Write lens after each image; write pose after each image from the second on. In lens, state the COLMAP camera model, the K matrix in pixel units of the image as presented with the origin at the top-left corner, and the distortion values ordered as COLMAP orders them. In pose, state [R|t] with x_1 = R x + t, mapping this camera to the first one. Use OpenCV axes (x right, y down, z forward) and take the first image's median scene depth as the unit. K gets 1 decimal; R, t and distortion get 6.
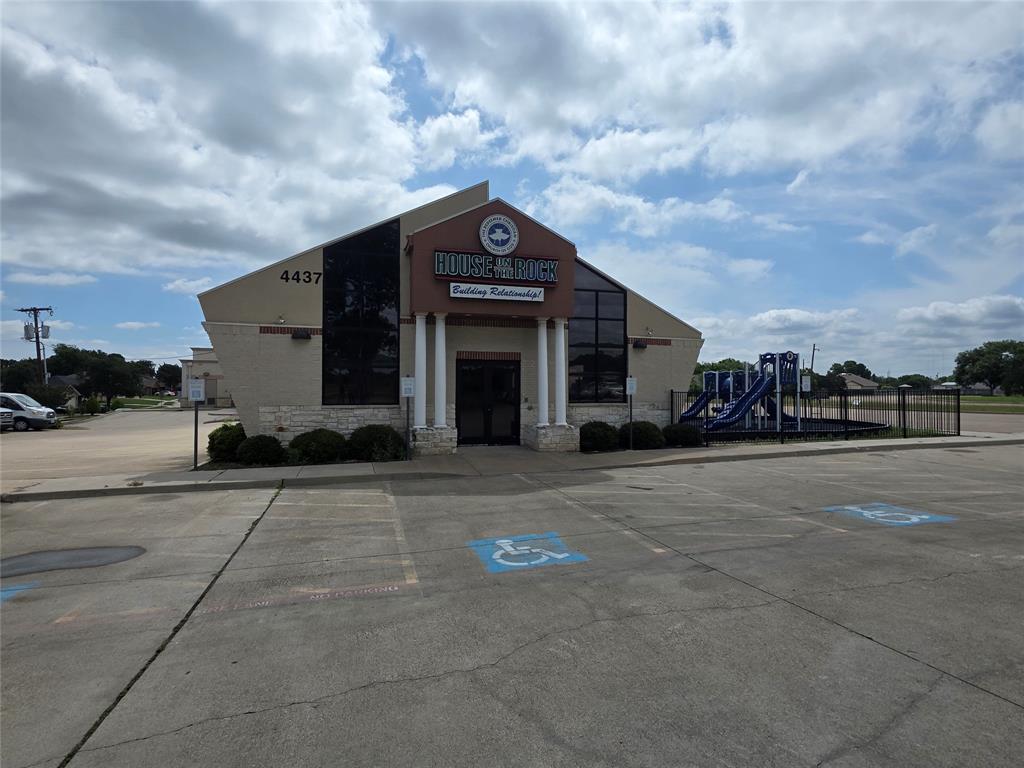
lens RADIAL K [[517.0, 0, 512.0], [0, 517.0, 384.0], [0, 0, 1]] dist [0.005052, 0.000477]
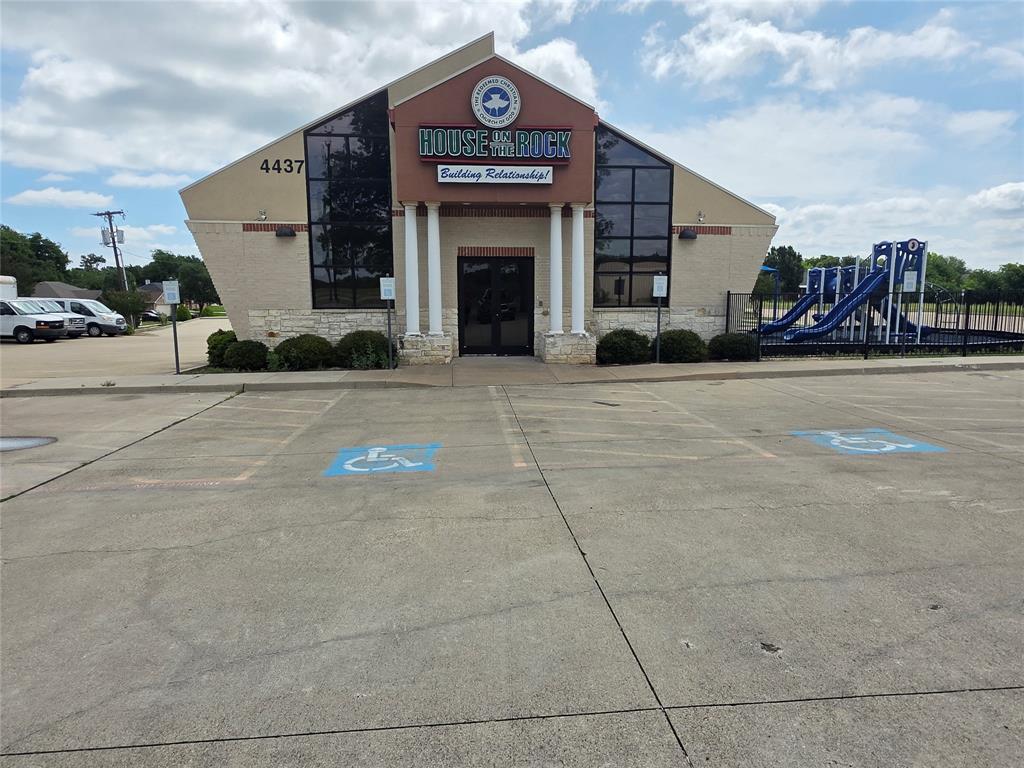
lens RADIAL K [[603.1, 0, 512.0], [0, 603.1, 384.0], [0, 0, 1]] dist [0.005592, -0.002661]
pose [[0.980378, 0.024754, -0.195566, 0.199284], [0.005821, 0.988016, 0.154239, 0.008682], [0.197040, -0.152351, 0.968486, 0.000307]]
